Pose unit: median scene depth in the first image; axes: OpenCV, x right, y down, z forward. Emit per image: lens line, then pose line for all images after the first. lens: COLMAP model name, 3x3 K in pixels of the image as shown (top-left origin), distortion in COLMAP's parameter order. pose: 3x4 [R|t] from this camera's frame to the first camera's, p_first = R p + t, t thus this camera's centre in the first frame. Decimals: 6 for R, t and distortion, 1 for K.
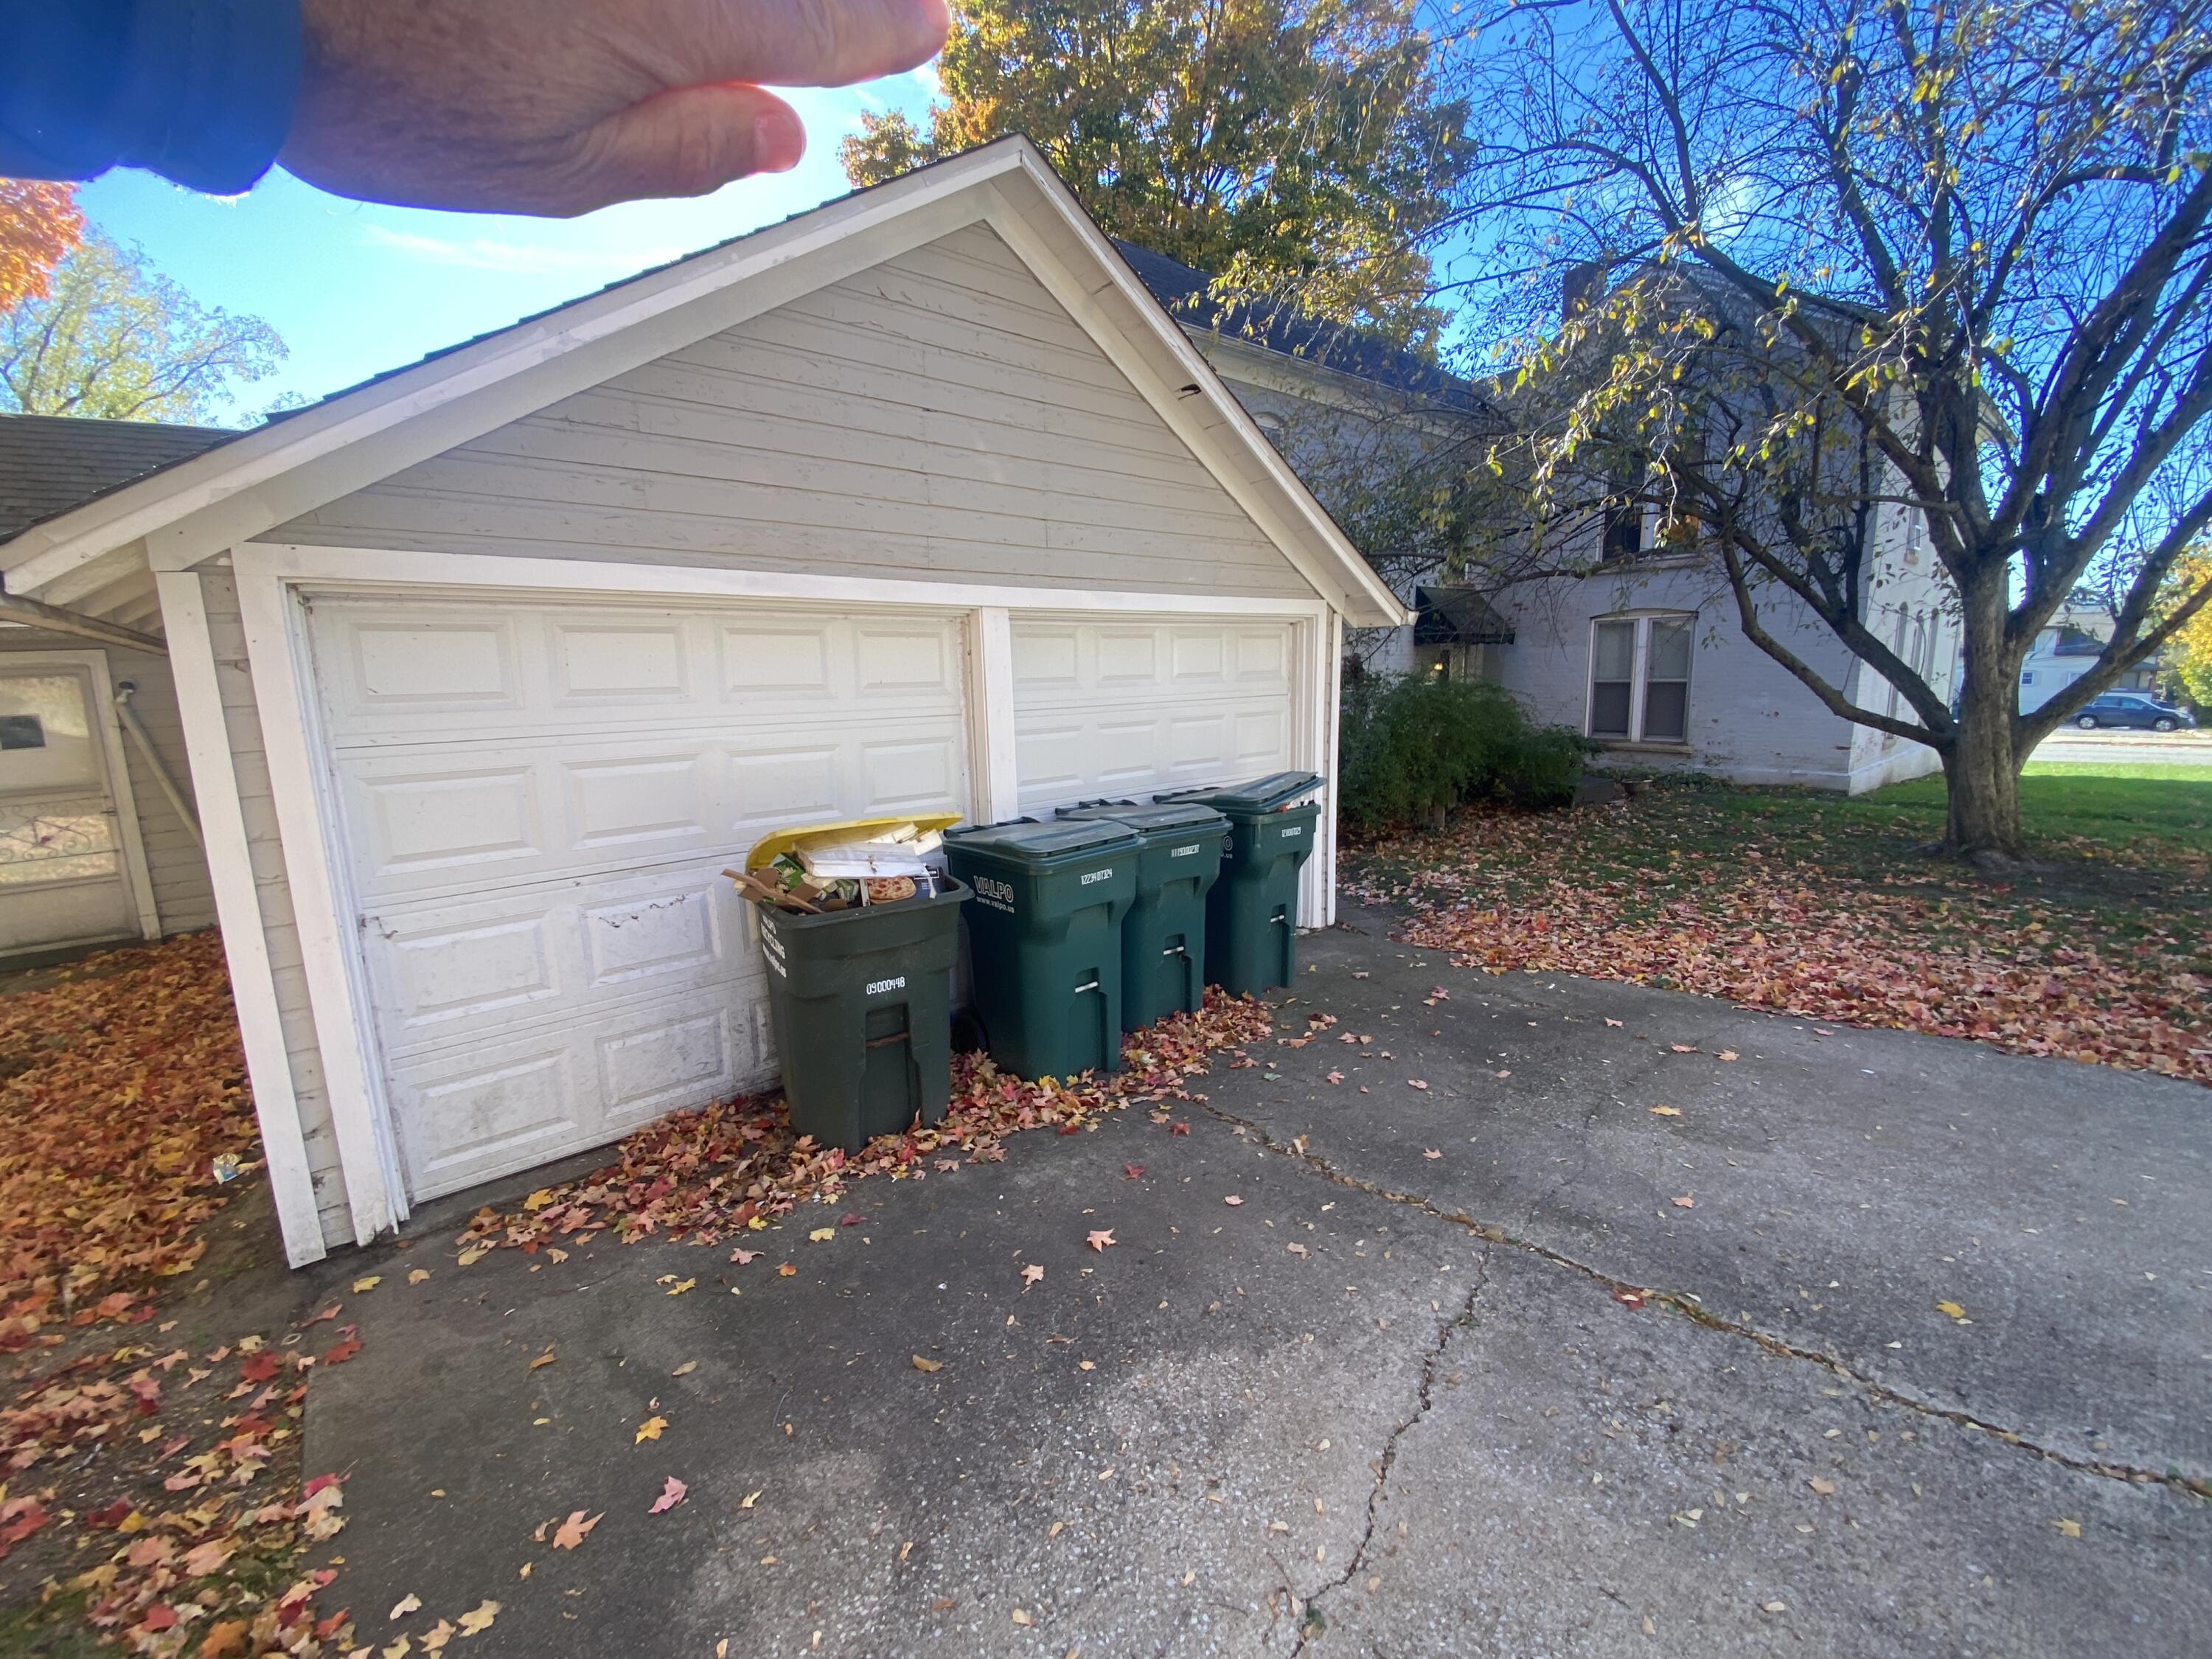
lens RADIAL K [[900.1, 0, 1100.5], [0, 900.1, 817.7], [0, 0, 1]] dist [0.013349, -0.018054]
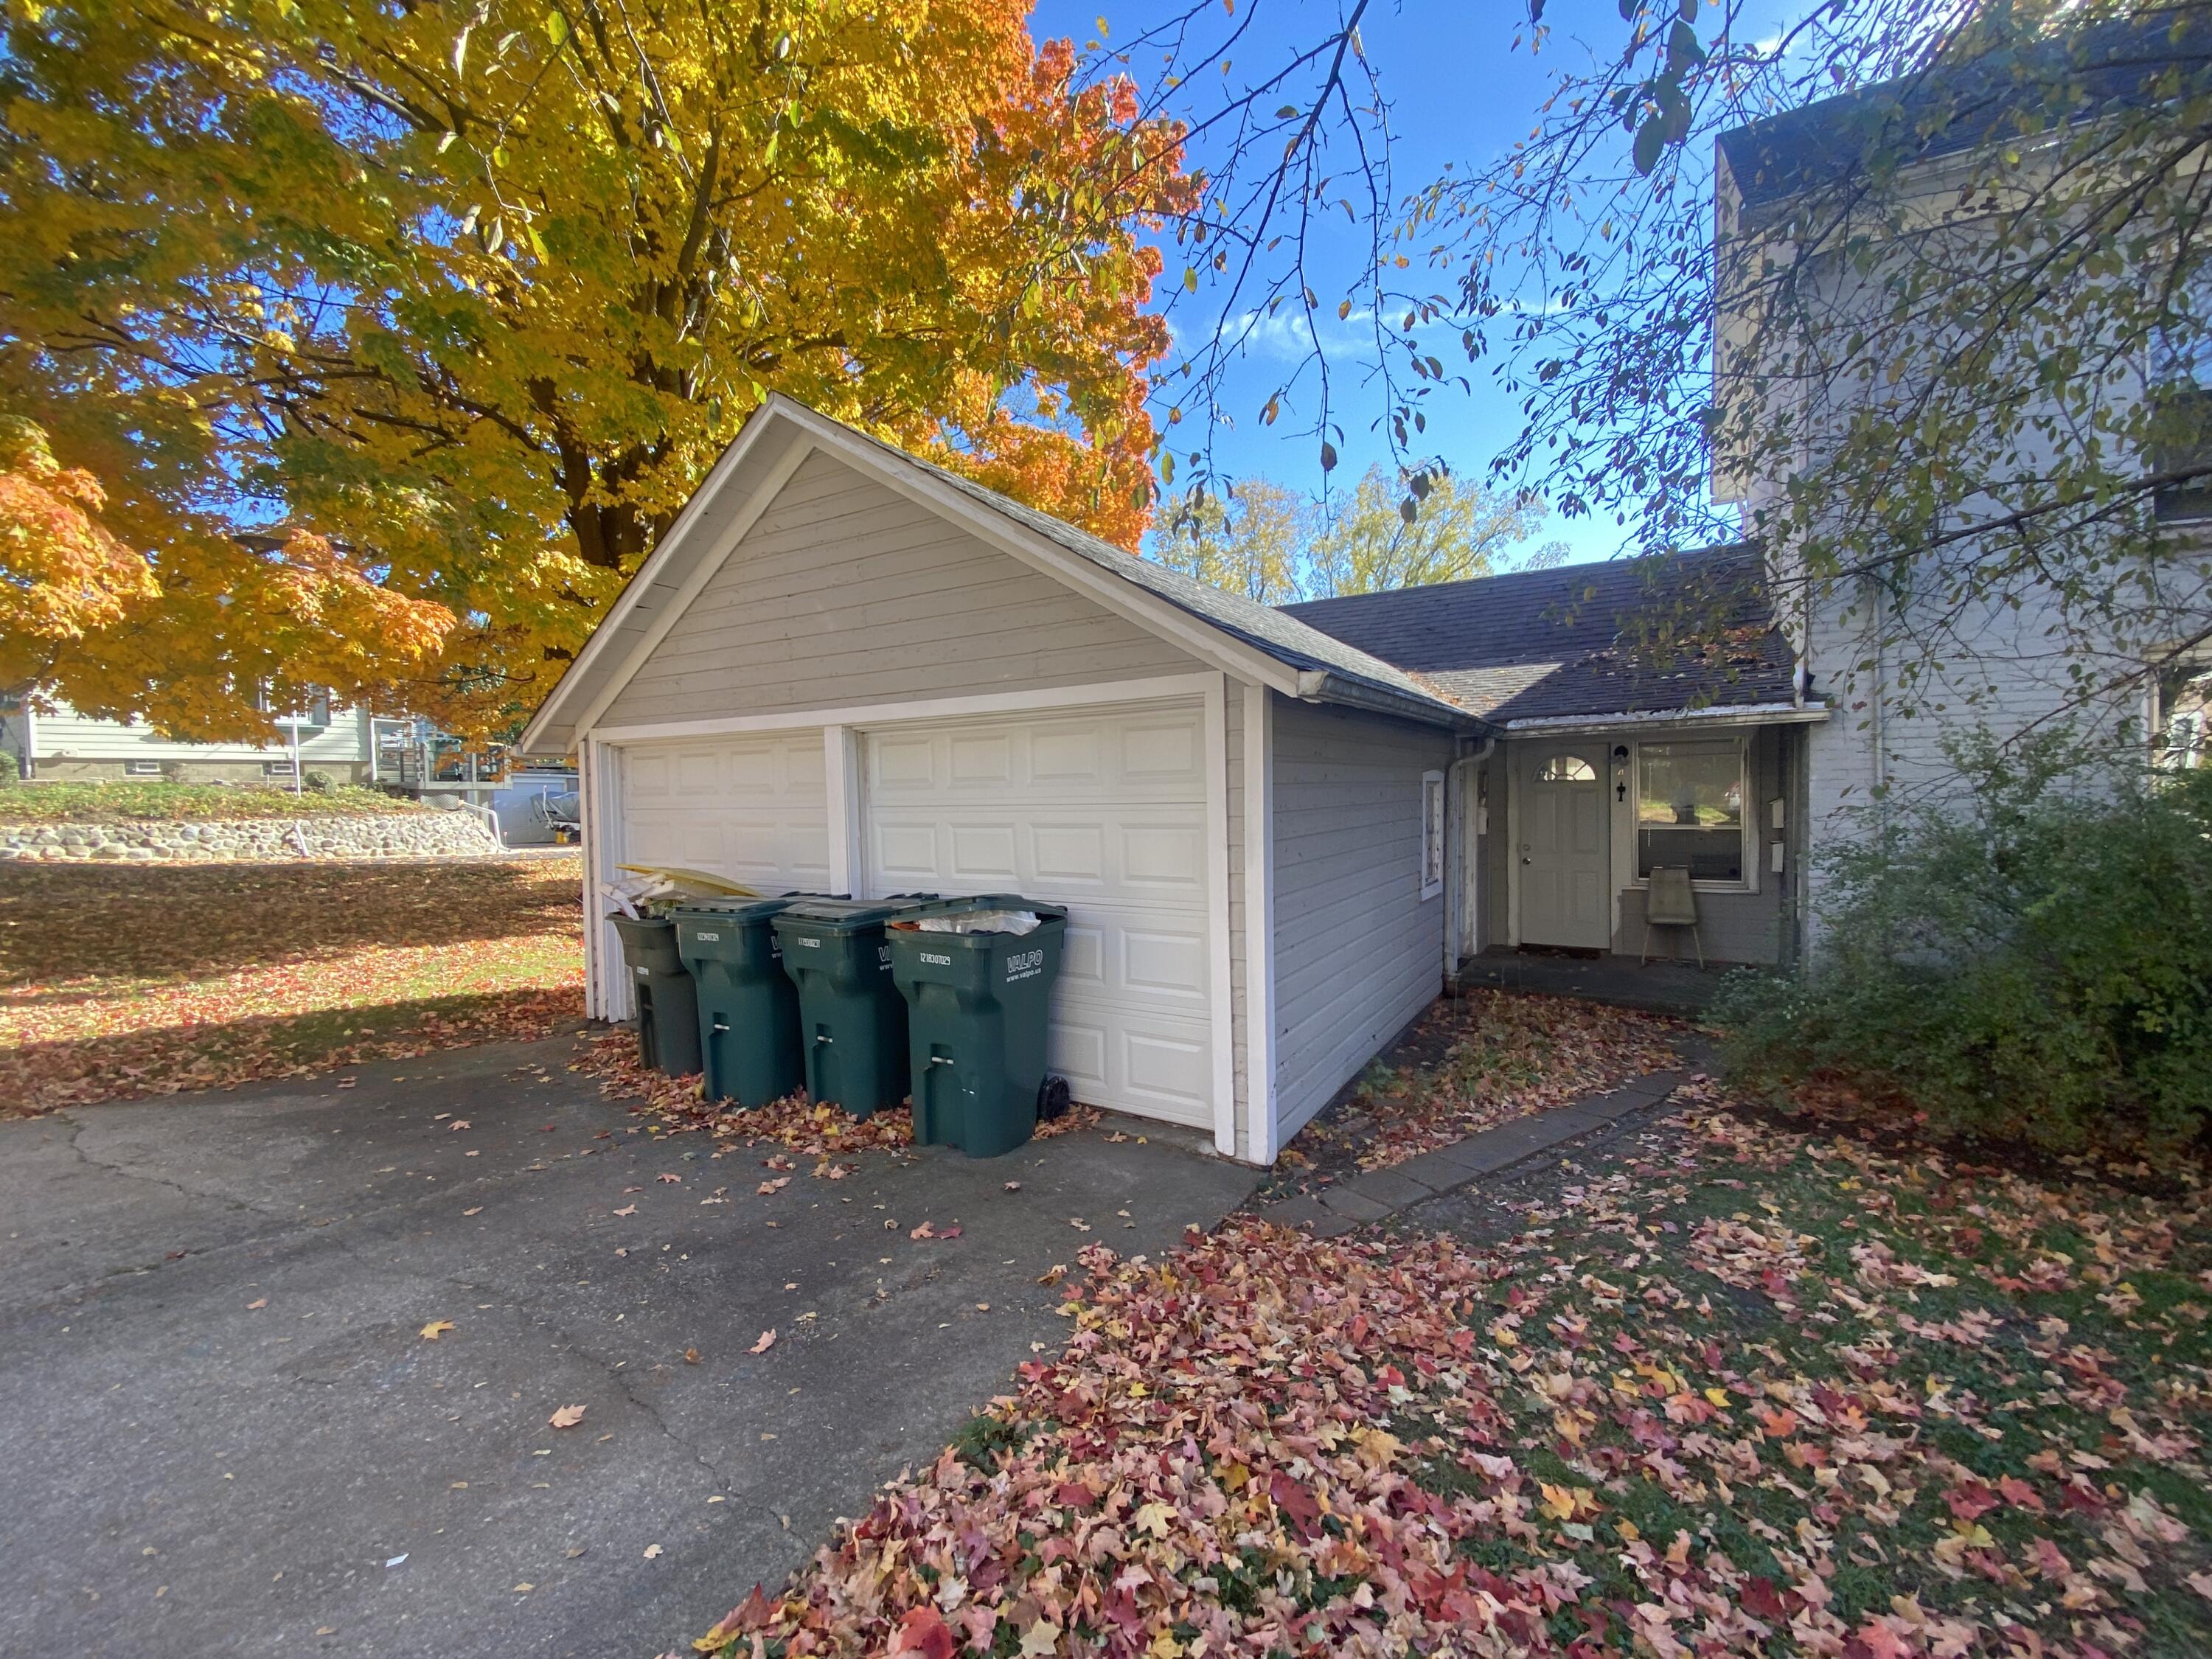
lens RADIAL K [[900.1, 0, 1100.5], [0, 900.1, 817.7], [0, 0, 1]] dist [0.013349, -0.018054]
pose [[0.300197, 0.038250, -0.953110, 1.302445], [-0.147606, 0.989023, -0.006800, -0.164105], [0.942388, 0.142726, 0.302547, 1.061704]]
